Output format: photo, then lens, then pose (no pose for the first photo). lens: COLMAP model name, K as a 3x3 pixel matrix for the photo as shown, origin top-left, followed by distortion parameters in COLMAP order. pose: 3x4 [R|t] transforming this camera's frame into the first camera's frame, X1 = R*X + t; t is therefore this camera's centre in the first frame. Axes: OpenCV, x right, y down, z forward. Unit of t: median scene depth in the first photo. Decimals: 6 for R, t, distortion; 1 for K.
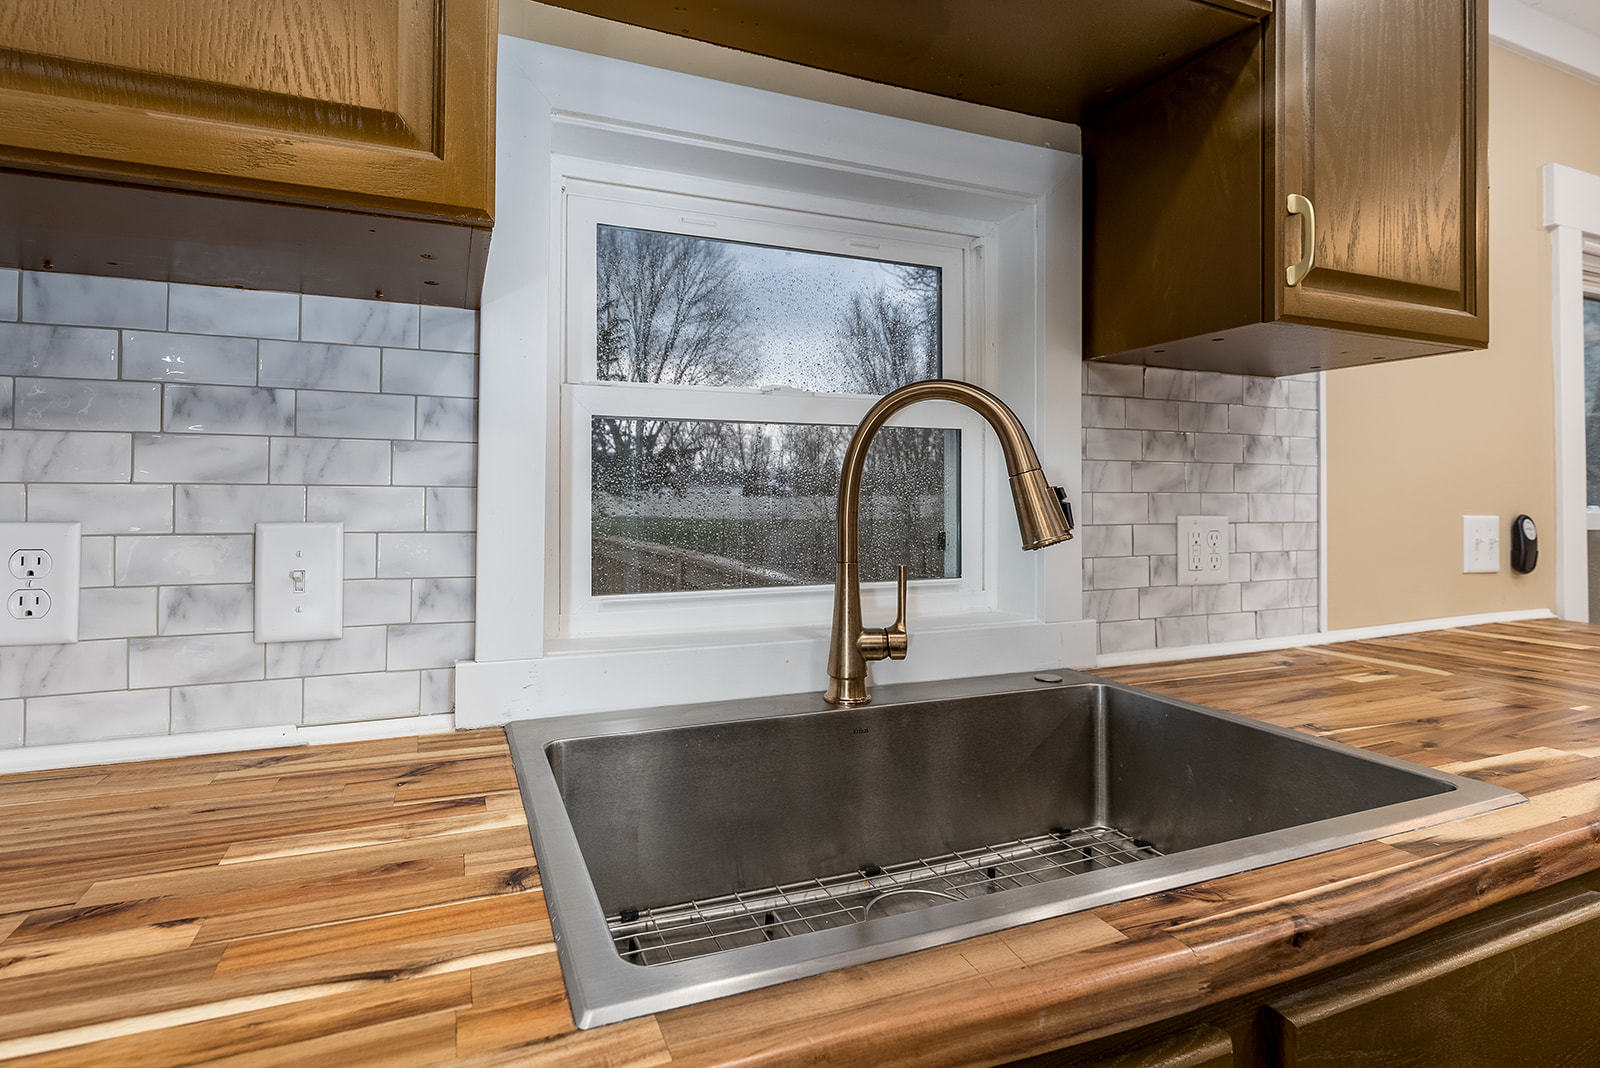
lens RADIAL K [[779.9, 0, 751.8], [0, 779.9, 485.1], [0, 0, 1]] dist [0.000199, -0.000123]
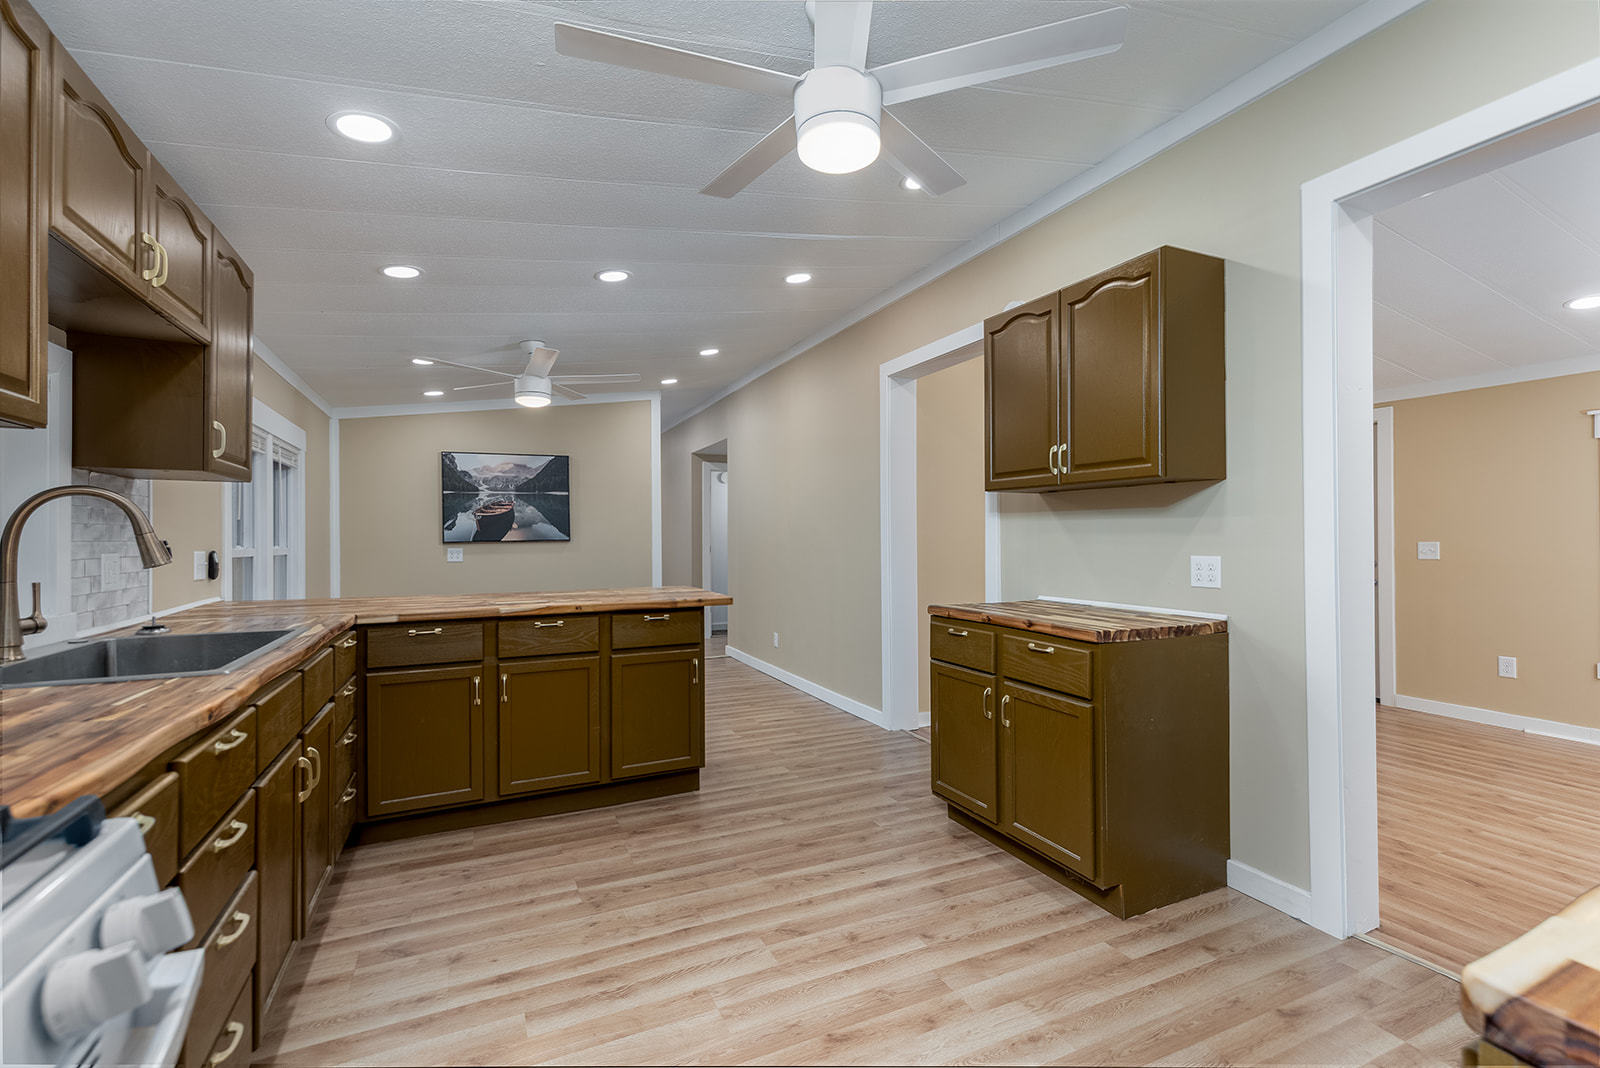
lens RADIAL K [[708.4, 0, 819.8], [0, 708.4, 531.4], [0, 0, 1]] dist [0.001028, 0.000026]
pose [[-0.078055, 0.007863, 0.996918, -1.517882], [-0.011575, 0.999894, -0.008793, -0.022581], [-0.996882, -0.012226, -0.077956, -0.663960]]
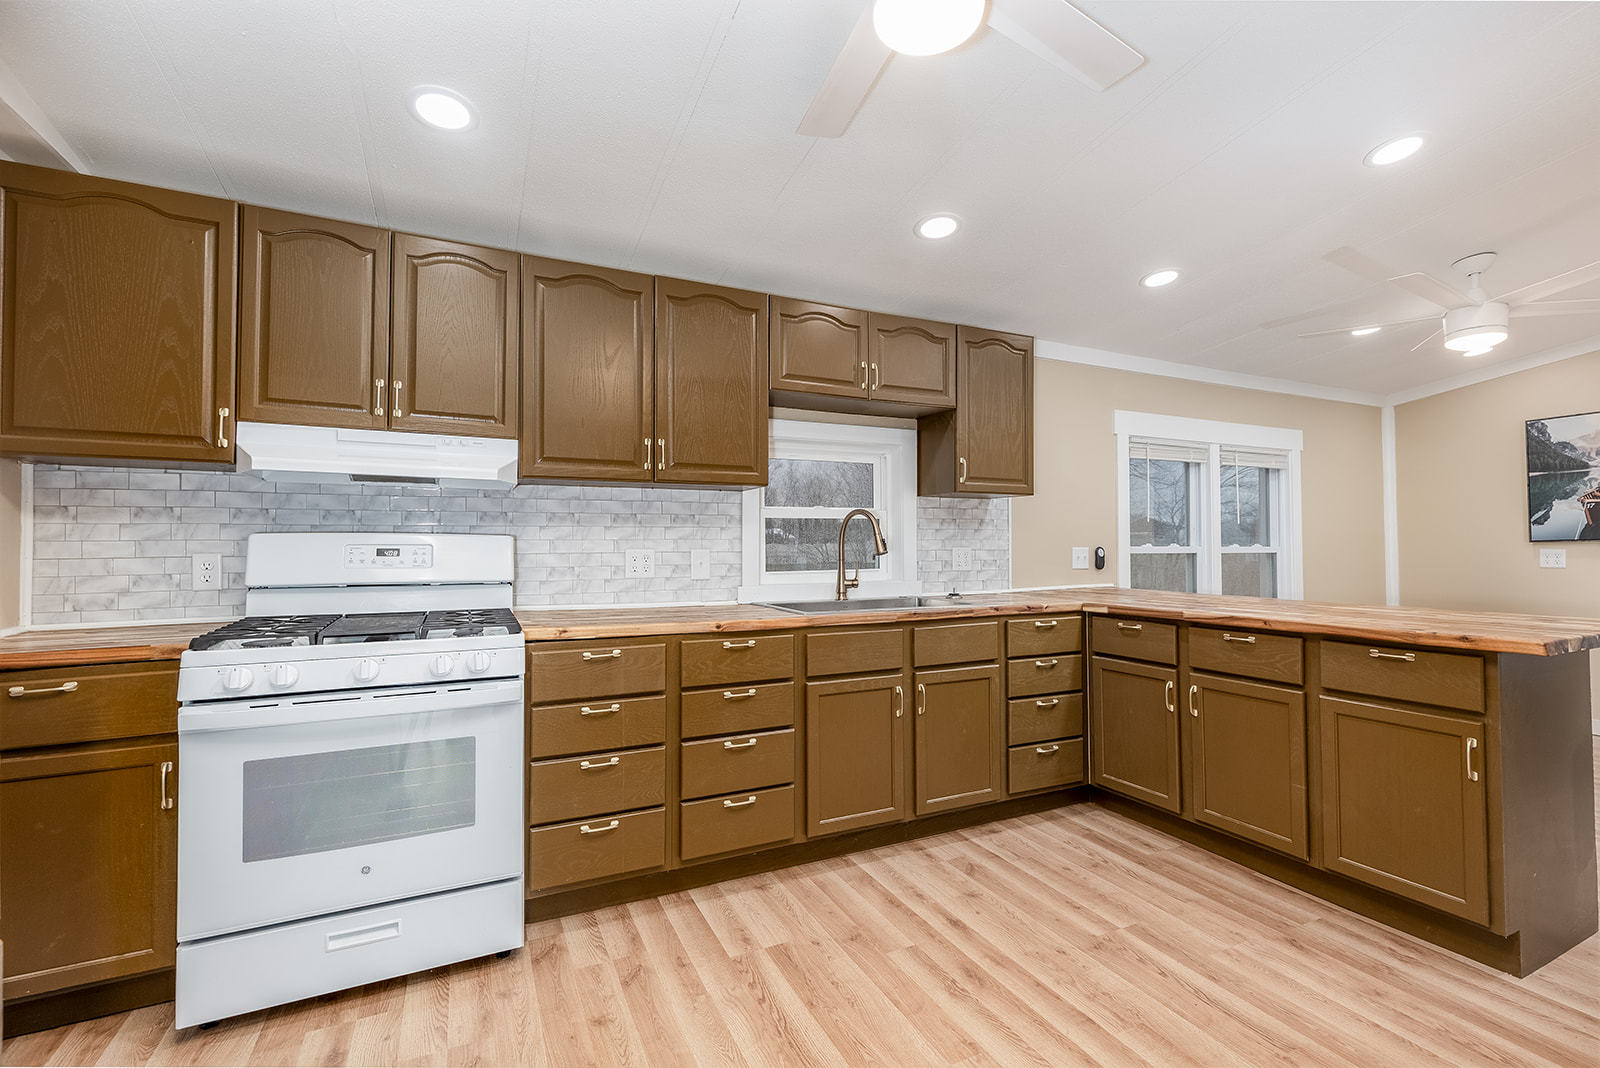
lens RADIAL K [[708.4, 0, 819.8], [0, 708.4, 531.4], [0, 0, 1]] dist [0.001028, 0.000026]
pose [[0.996032, -0.005611, 0.088815, -0.236900], [0.005842, 0.999980, -0.002338, -0.022555], [-0.088800, 0.002848, 0.996045, -2.004563]]
